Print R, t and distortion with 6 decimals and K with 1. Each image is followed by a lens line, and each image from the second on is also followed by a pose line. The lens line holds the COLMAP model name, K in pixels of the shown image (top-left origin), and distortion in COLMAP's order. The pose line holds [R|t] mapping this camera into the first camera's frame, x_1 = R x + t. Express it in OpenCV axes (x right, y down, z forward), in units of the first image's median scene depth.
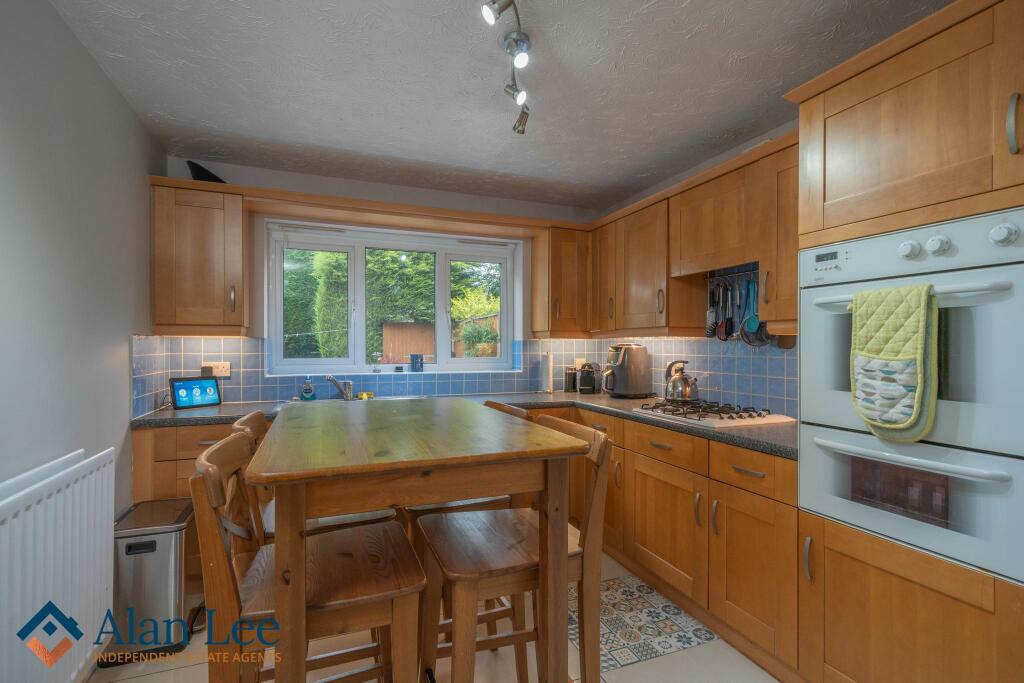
lens RADIAL K [[475.4, 0, 510.6], [0, 475.4, 343.8], [0, 0, 1]] dist [-0.000511, -0.000024]
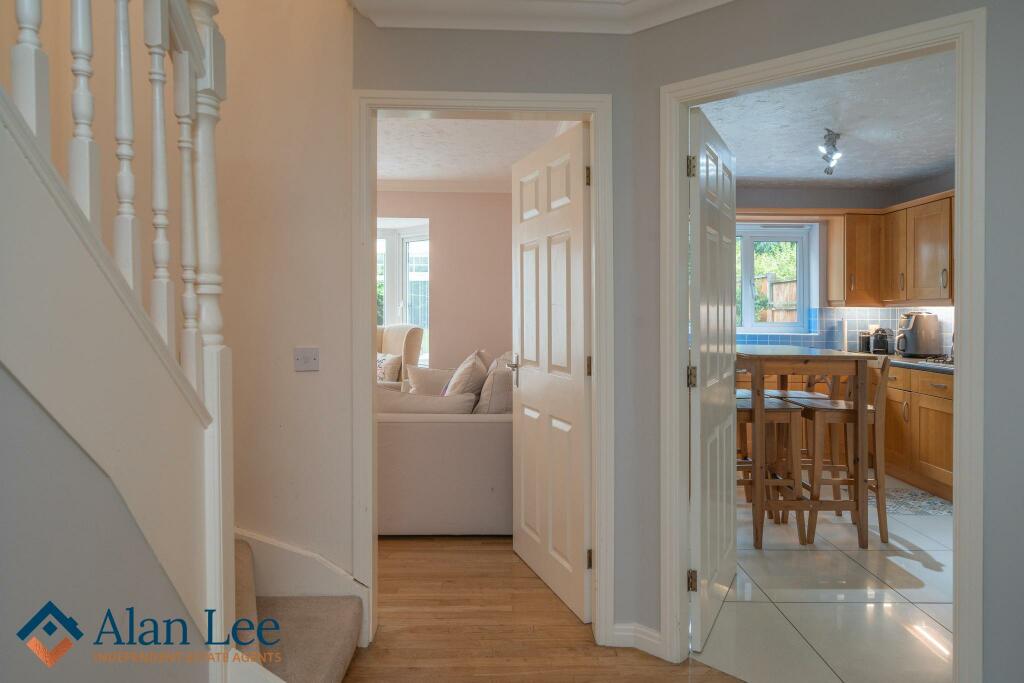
lens RADIAL K [[642.4, 0, 534.3], [0, 642.4, 295.7], [0, 0, 1]] dist [-0.003527, -0.000897]
pose [[0.942187, -0.000694, -0.335087, -0.109397], [-0.005842, 0.999812, -0.018498, -0.004989], [0.335037, 0.019387, 0.942006, -0.756123]]
